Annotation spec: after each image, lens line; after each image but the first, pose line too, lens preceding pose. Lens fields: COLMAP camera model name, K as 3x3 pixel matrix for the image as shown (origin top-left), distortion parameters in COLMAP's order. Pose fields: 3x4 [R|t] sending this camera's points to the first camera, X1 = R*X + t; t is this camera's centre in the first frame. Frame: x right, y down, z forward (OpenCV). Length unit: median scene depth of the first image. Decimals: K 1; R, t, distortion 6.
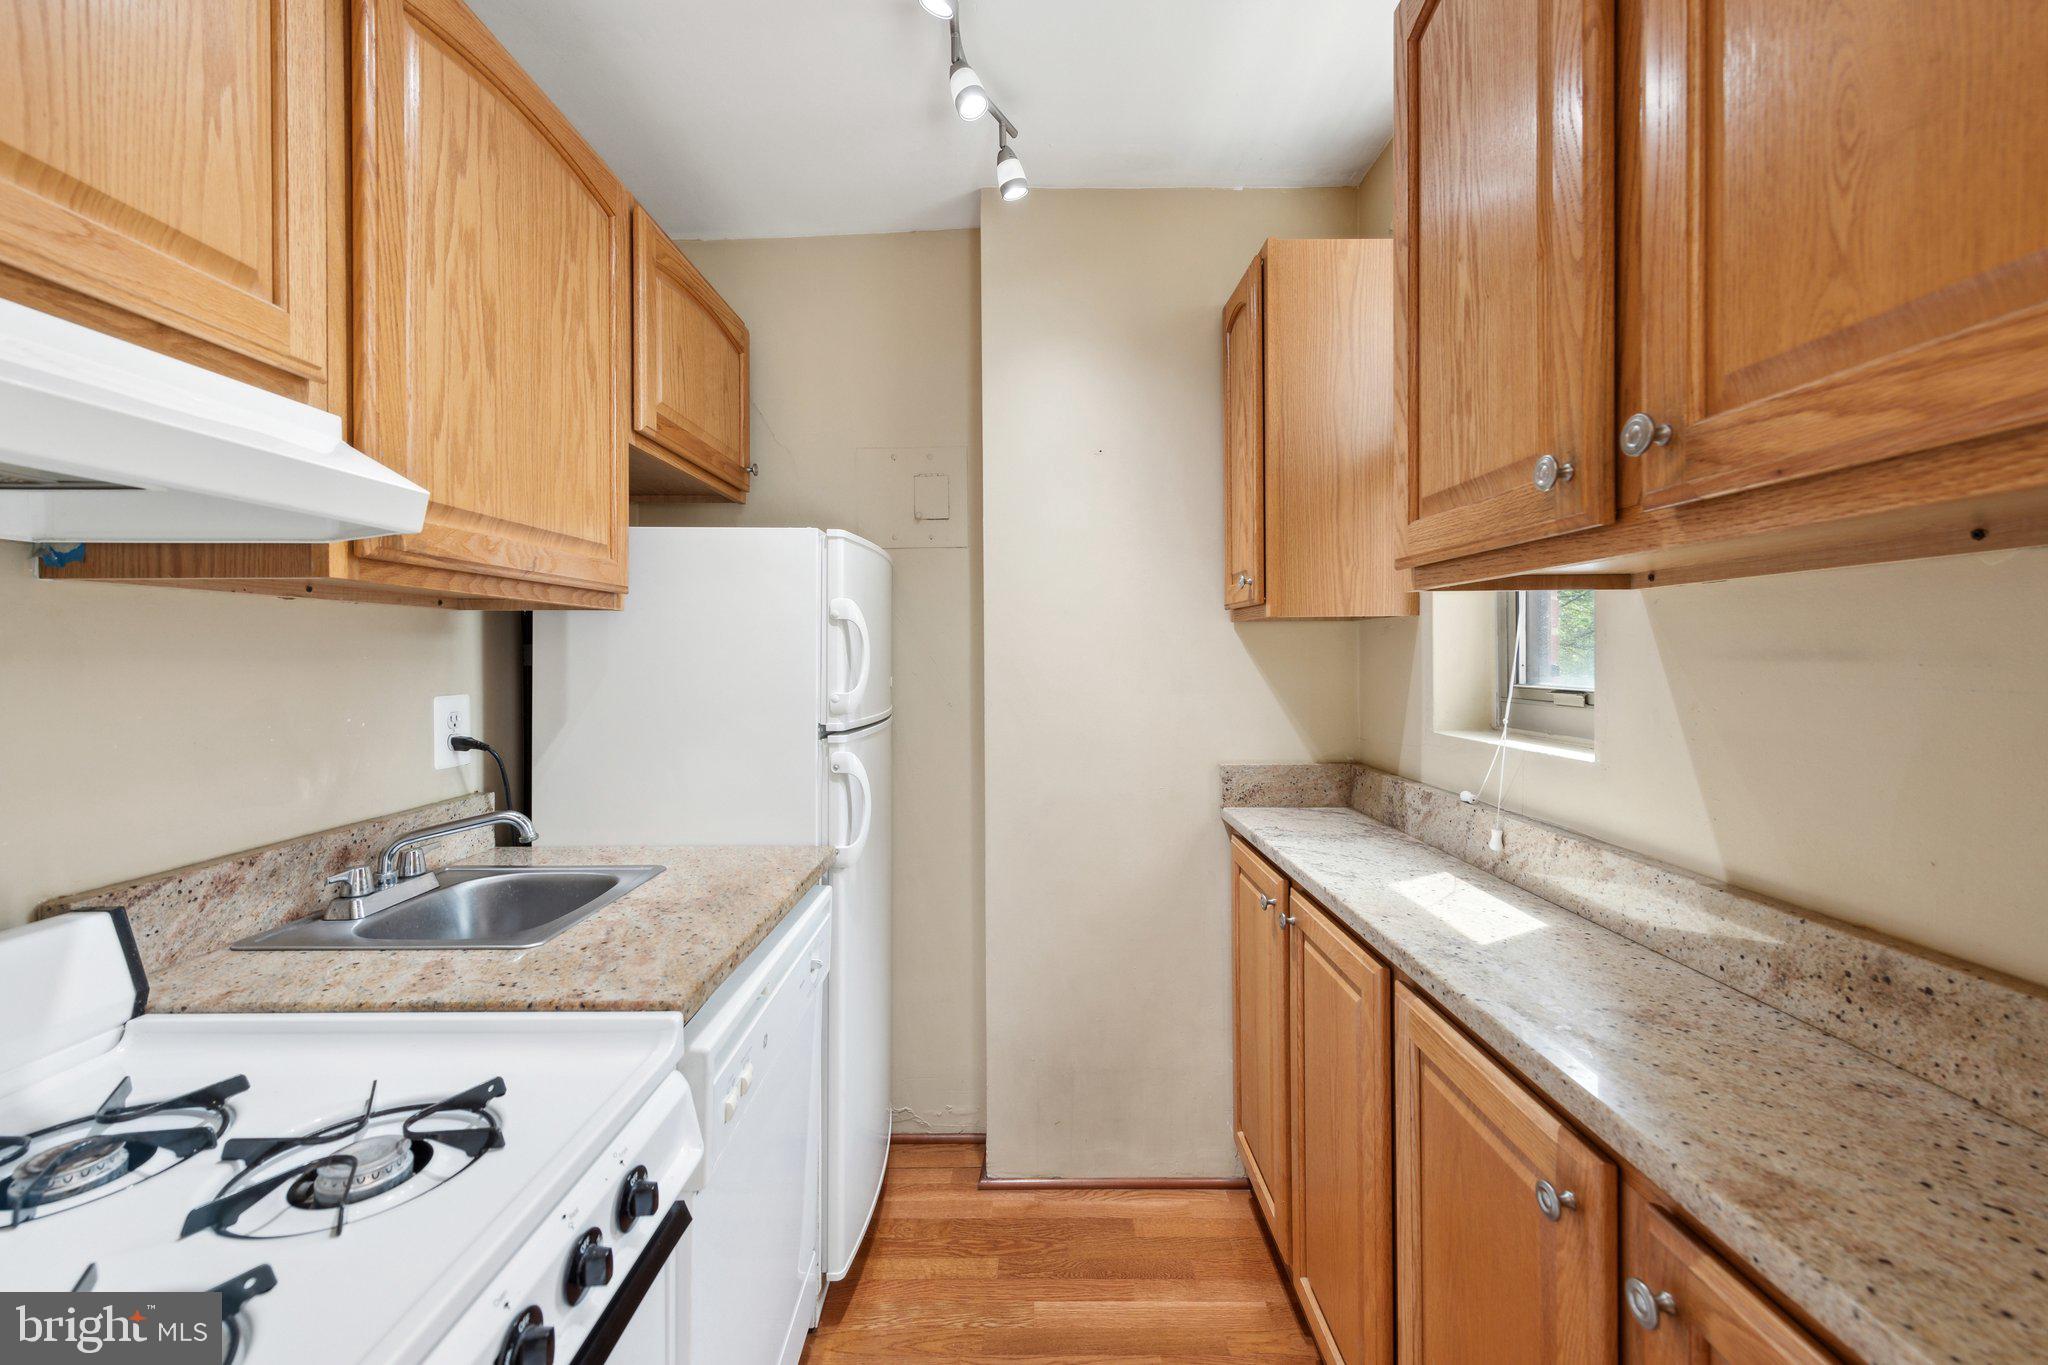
lens RADIAL K [[815.7, 0, 1039.0], [0, 815.7, 648.2], [0, 0, 1]] dist [0.014946, -0.004033]
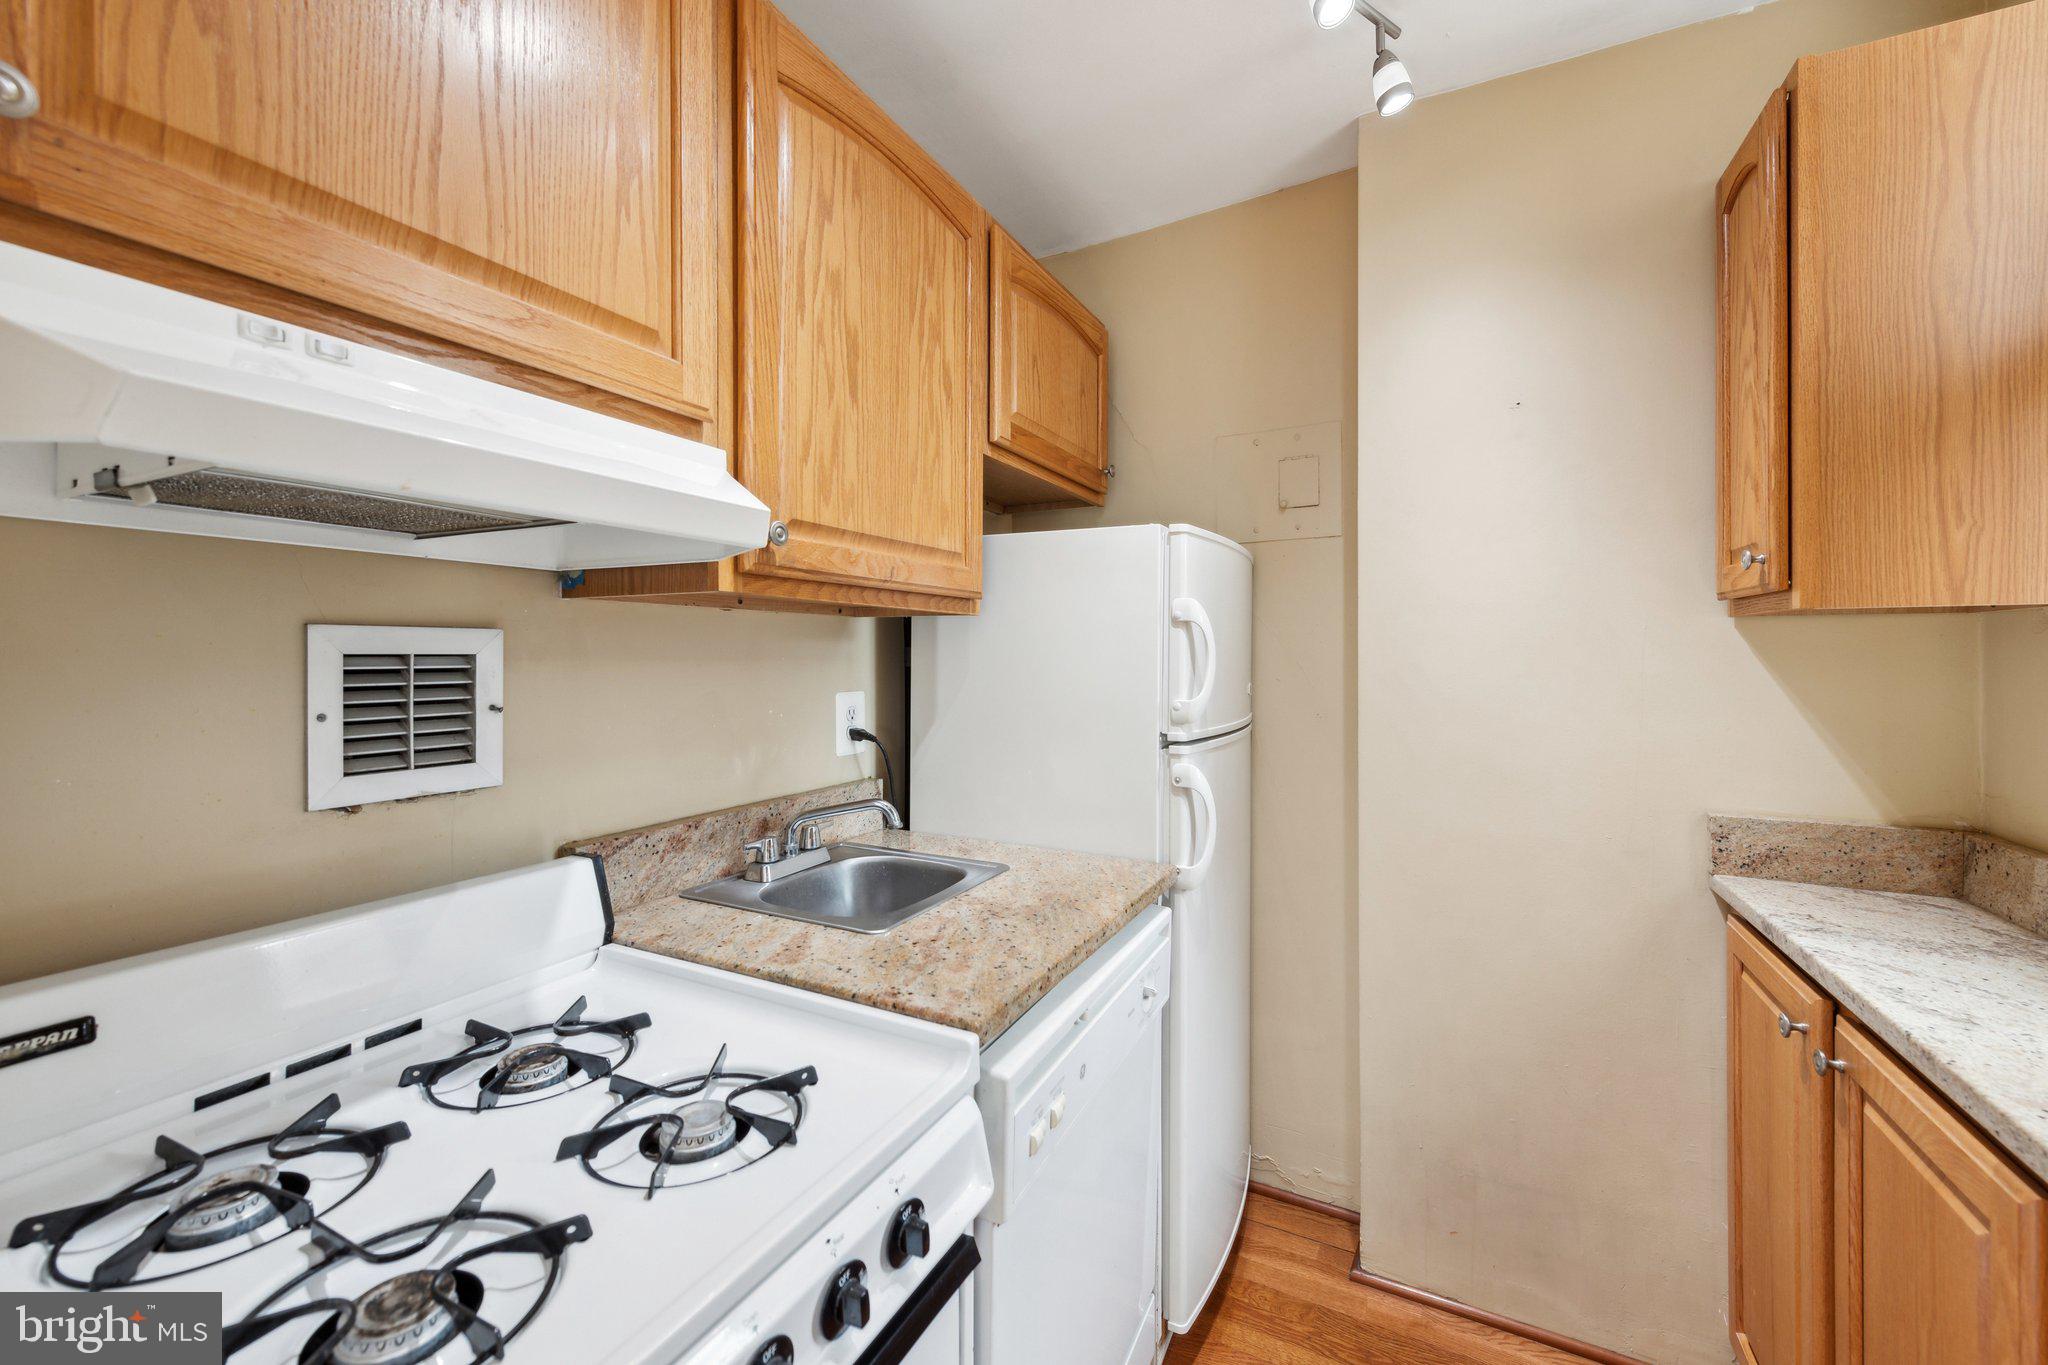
lens RADIAL K [[815.7, 0, 1037.5], [0, 815.7, 651.1], [0, 0, 1]] dist [0.014946, -0.004033]
pose [[0.889346, 0.004192, -0.457216, 0.050238], [-0.002899, 0.999990, 0.003529, -0.005901], [0.457226, -0.001813, 0.889348, 0.153064]]
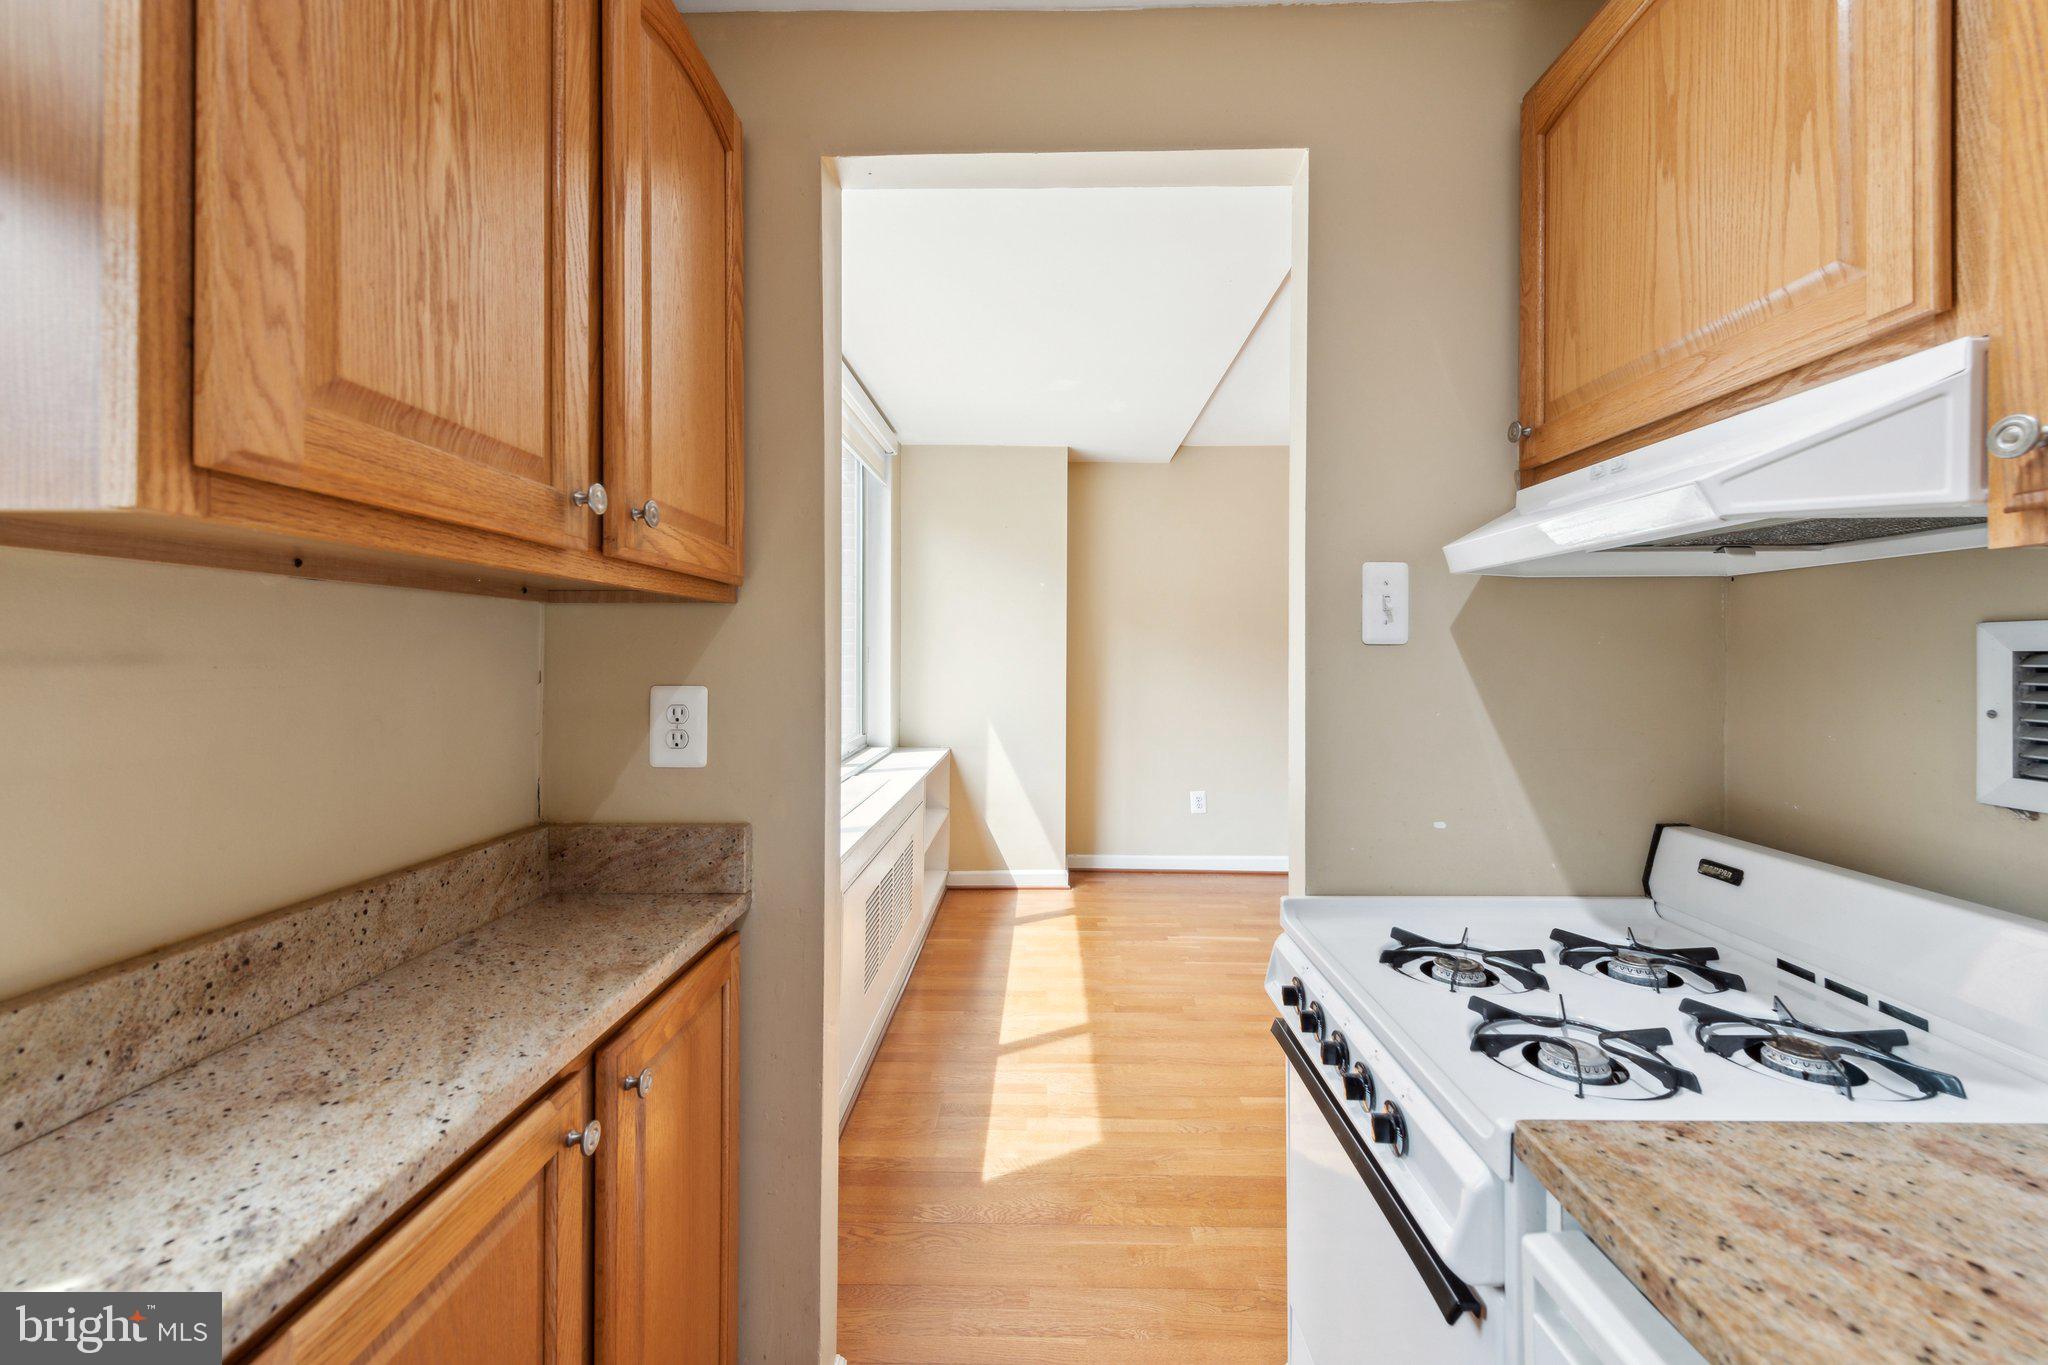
lens RADIAL K [[815.7, 0, 1013.4], [0, 815.7, 654.7], [0, 0, 1]] dist [0.014946, -0.004033]
pose [[-0.998684, 0.002538, 0.051230, -0.016283], [0.002111, 0.999963, -0.008380, 0.010740], [-0.051250, -0.008260, -0.998652, 1.484013]]
